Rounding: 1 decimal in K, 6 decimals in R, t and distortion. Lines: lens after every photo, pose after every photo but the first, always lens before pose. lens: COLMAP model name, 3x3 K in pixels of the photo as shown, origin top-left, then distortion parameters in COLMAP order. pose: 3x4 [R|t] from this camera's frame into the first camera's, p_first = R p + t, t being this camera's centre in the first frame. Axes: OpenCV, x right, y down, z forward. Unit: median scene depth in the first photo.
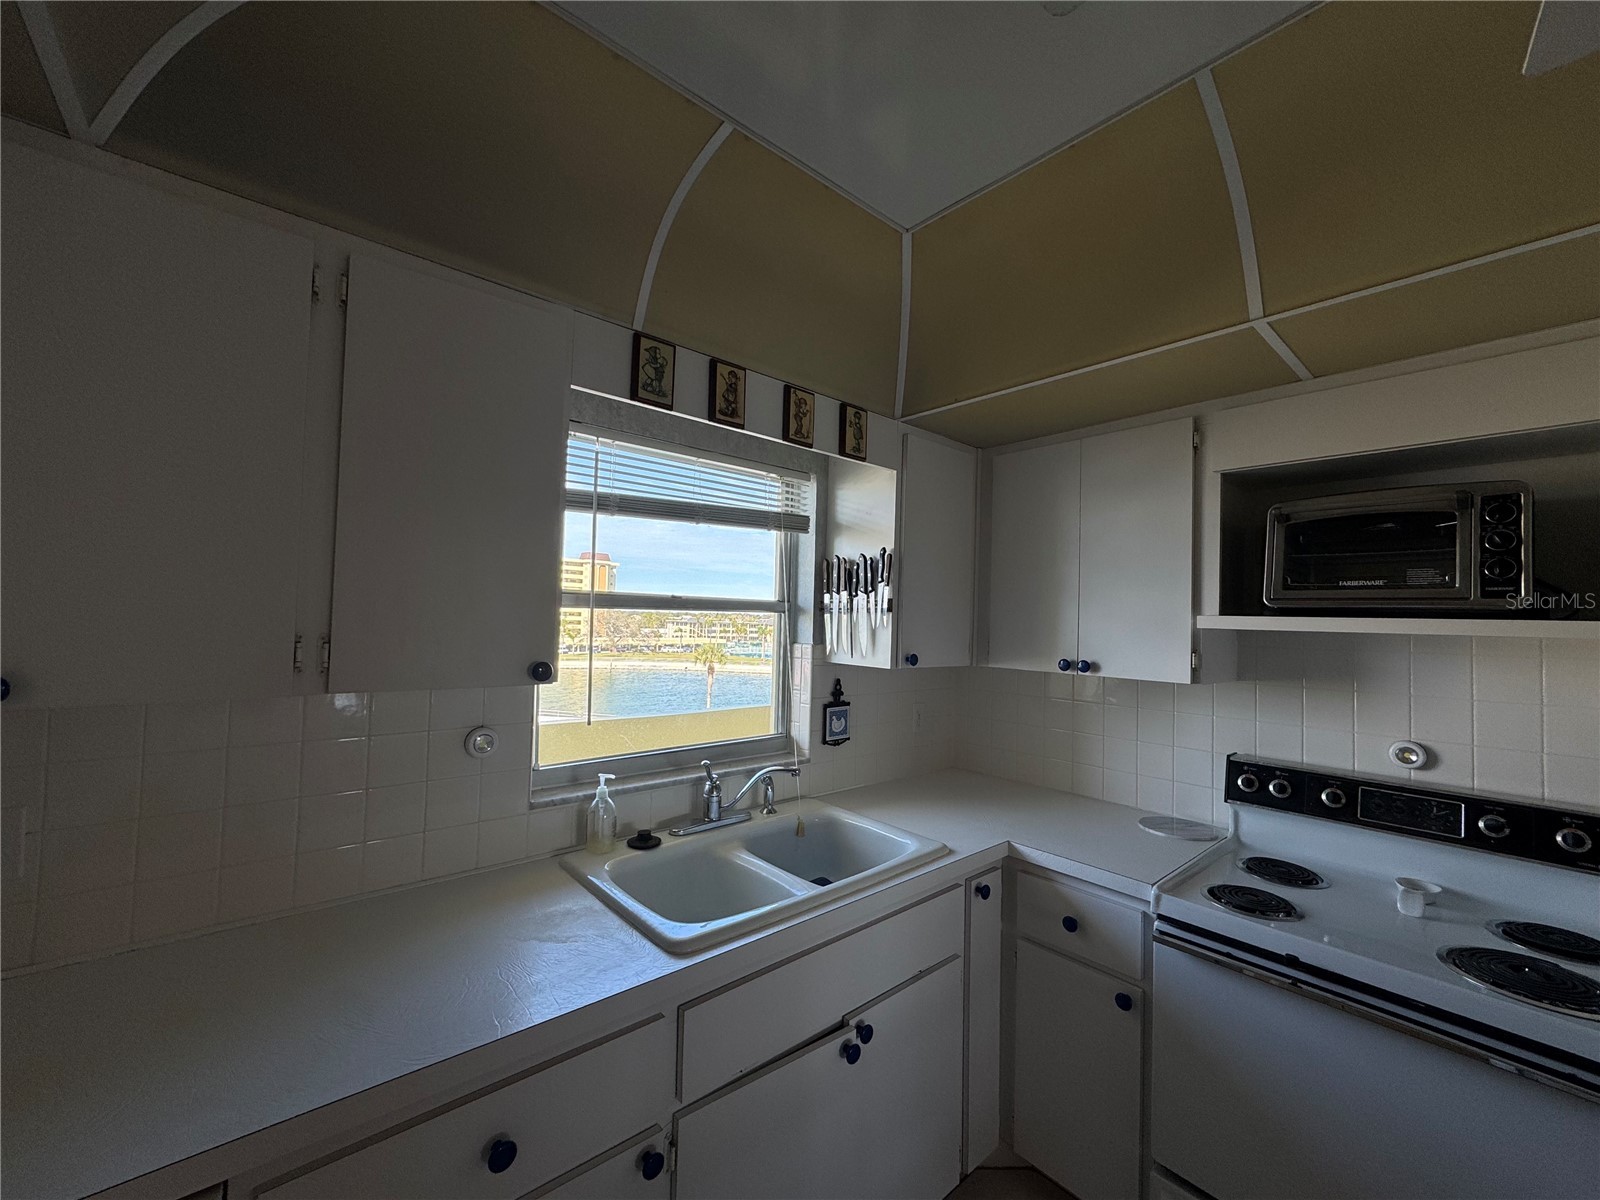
lens RADIAL K [[642.1, 0, 801.4], [0, 642.1, 598.3], [0, 0, 1]] dist [0.002342, 0.000473]
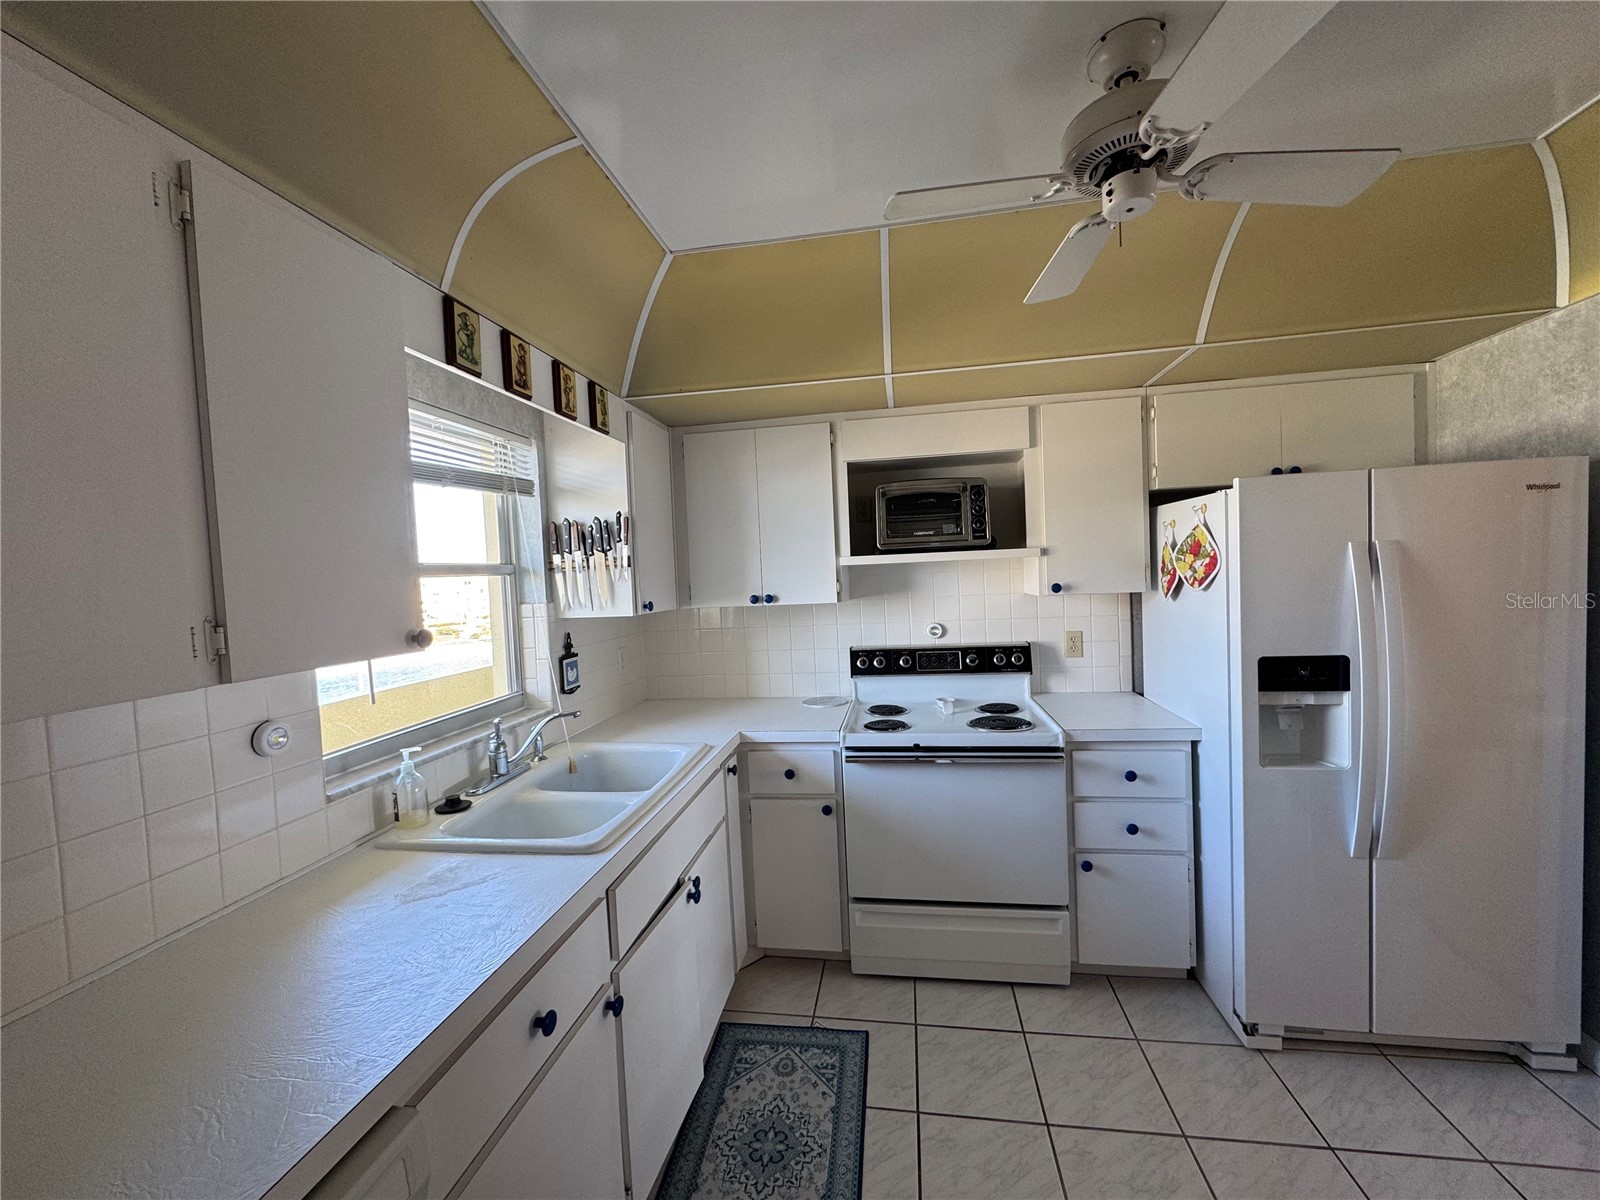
lens RADIAL K [[642.1, 0, 801.1], [0, 642.1, 598.4], [0, 0, 1]] dist [0.002342, 0.000473]
pose [[0.768445, -0.085901, 0.634124, -0.440301], [0.045503, 0.995776, 0.079751, -0.001444], [-0.638296, -0.032430, 0.769108, -0.113015]]
